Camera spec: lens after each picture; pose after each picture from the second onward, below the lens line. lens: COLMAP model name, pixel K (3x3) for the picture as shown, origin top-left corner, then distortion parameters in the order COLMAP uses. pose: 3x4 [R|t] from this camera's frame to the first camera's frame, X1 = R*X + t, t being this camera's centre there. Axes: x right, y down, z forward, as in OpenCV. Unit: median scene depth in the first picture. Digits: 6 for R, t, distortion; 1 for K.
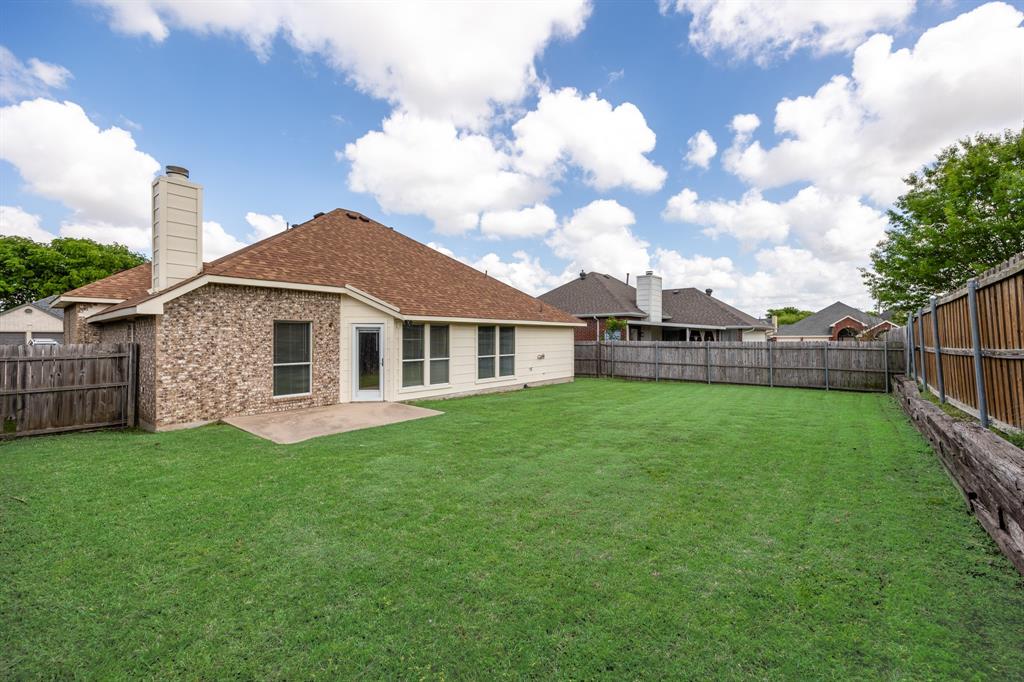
lens RADIAL K [[404.5, 0, 512.0], [0, 404.5, 341.0], [0, 0, 1]] dist [0.000012, 0.000116]
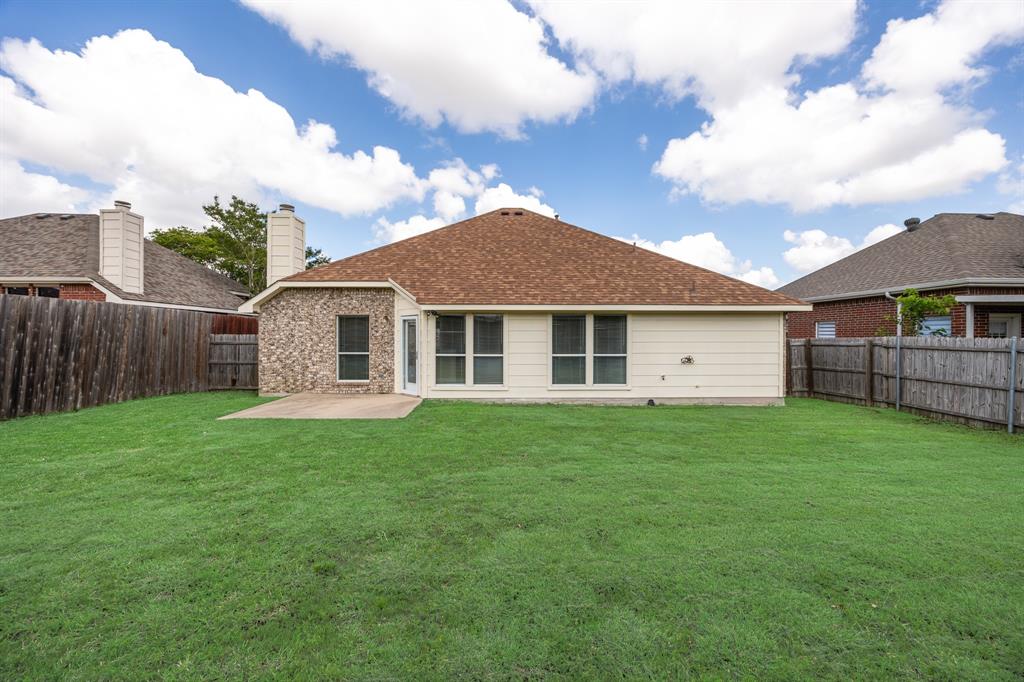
lens RADIAL K [[391.1, 0, 512.0], [0, 391.1, 335.5], [0, 0, 1]] dist [-0.002175, -0.000229]
pose [[0.666707, 0.001778, -0.745318, 0.505647], [-0.010346, 0.999923, -0.006870, 0.008827], [0.745248, 0.012291, 0.666674, 0.530273]]
